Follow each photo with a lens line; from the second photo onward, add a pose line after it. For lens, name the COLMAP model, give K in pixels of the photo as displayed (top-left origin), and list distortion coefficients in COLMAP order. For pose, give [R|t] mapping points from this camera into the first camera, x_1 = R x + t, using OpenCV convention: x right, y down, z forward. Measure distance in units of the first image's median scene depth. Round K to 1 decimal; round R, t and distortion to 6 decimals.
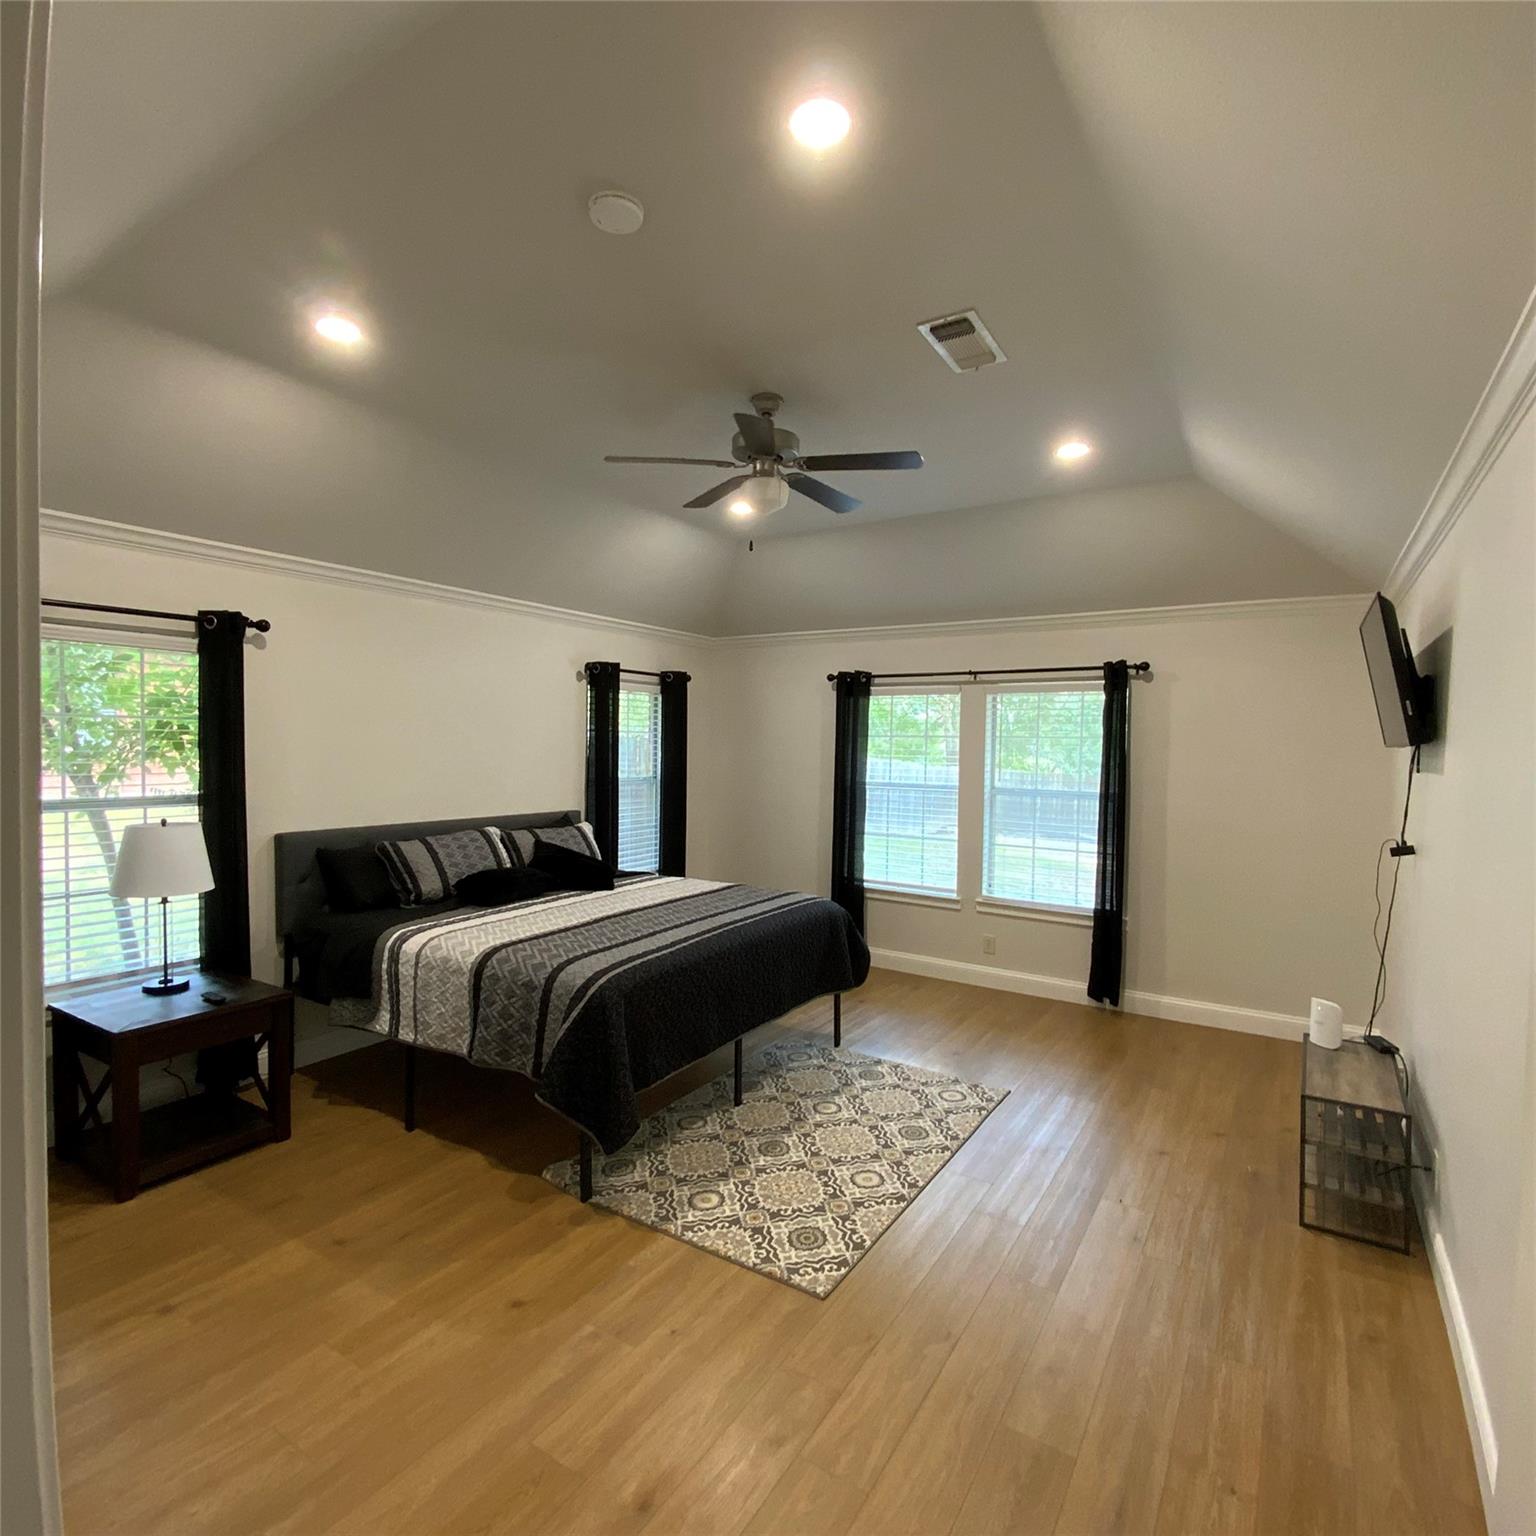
lens RADIAL K [[843.6, 0, 768.0], [0, 843.6, 768.0], [0, 0, 1]] dist [0.030238, -0.020213]
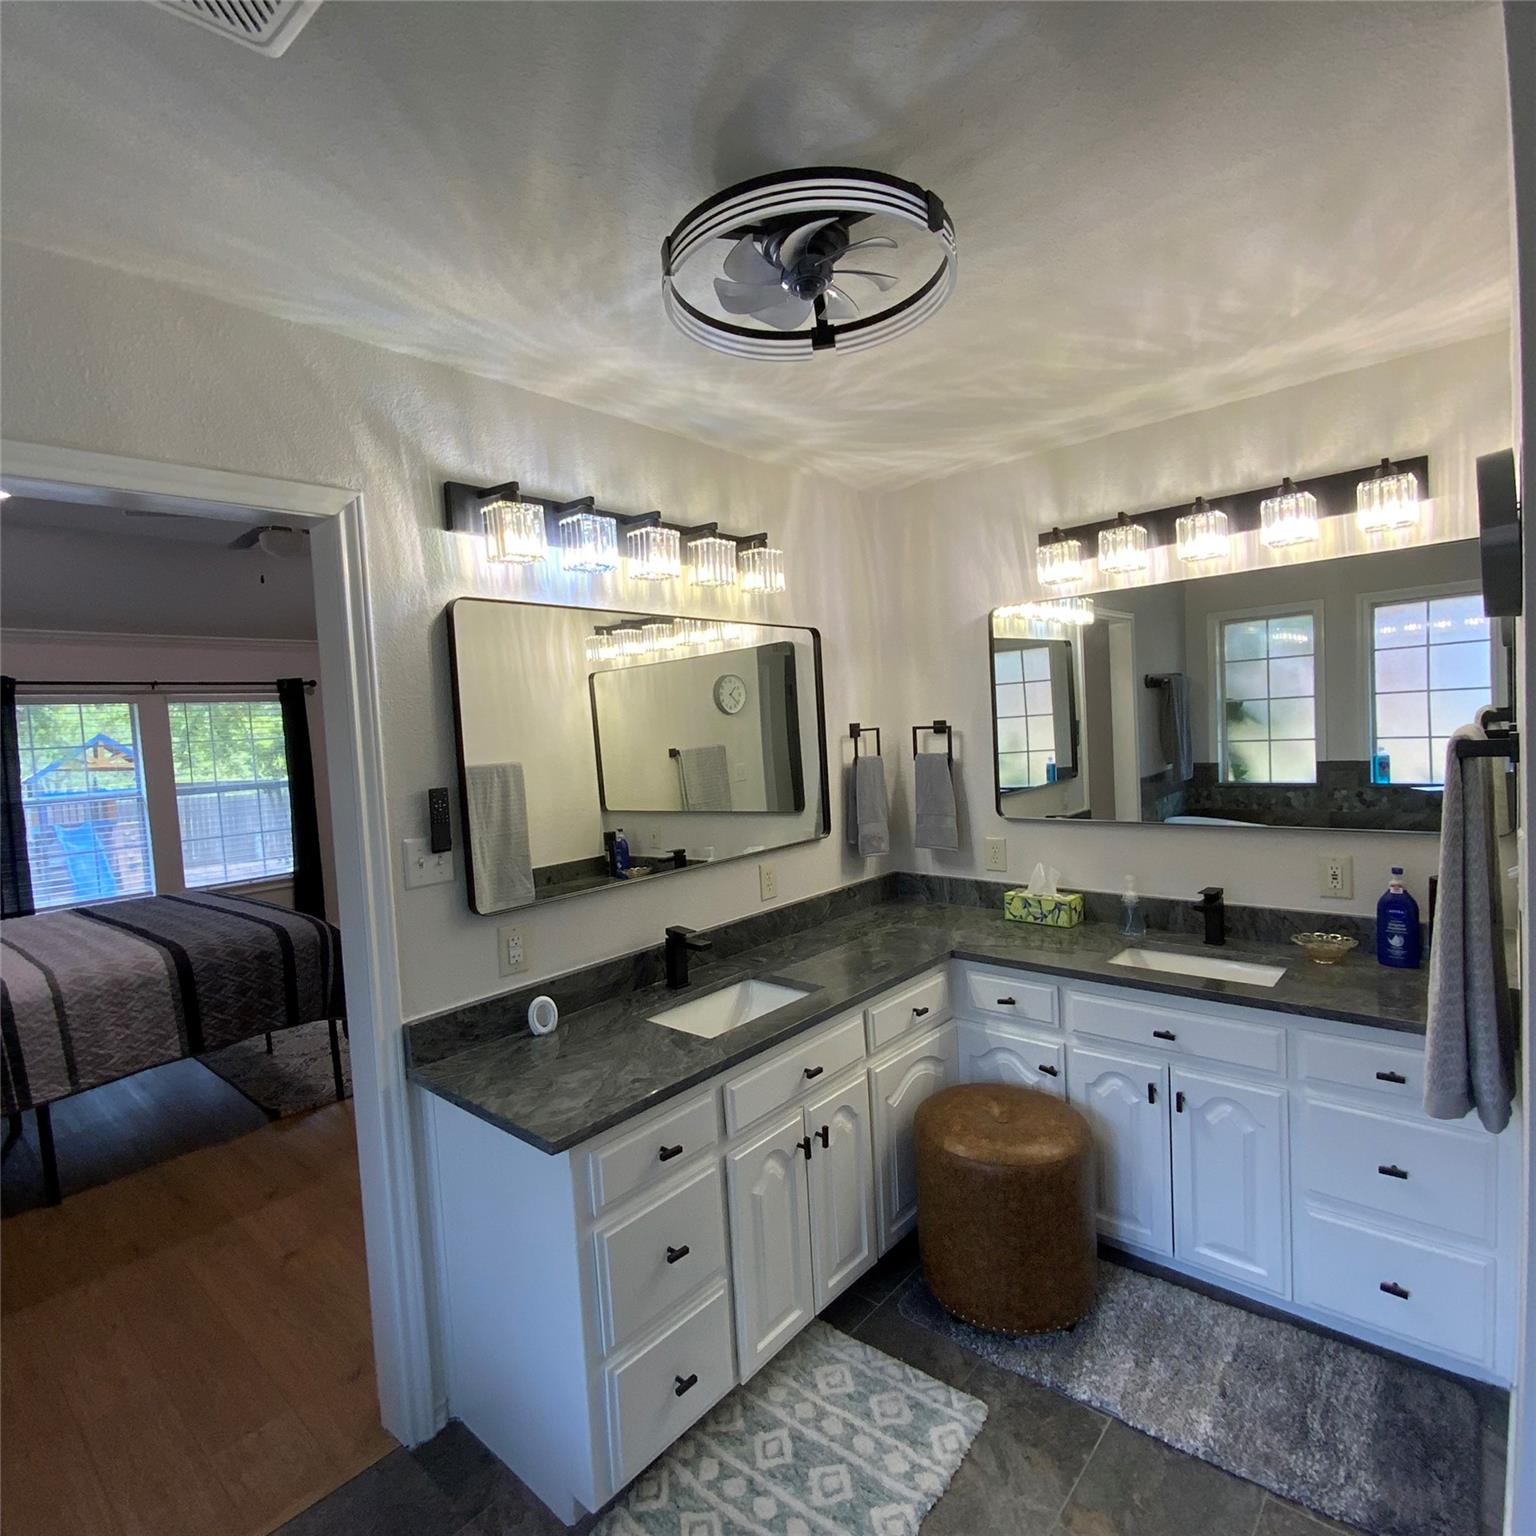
lens RADIAL K [[843.6, 0, 768.0], [0, 843.6, 768.0], [0, 0, 1]] dist [0.030238, -0.020213]
pose [[0.148148, -0.069308, 0.986534, -0.706210], [0.090034, 0.994344, 0.056336, 0.002729], [-0.984858, 0.080475, 0.153550, 0.079553]]
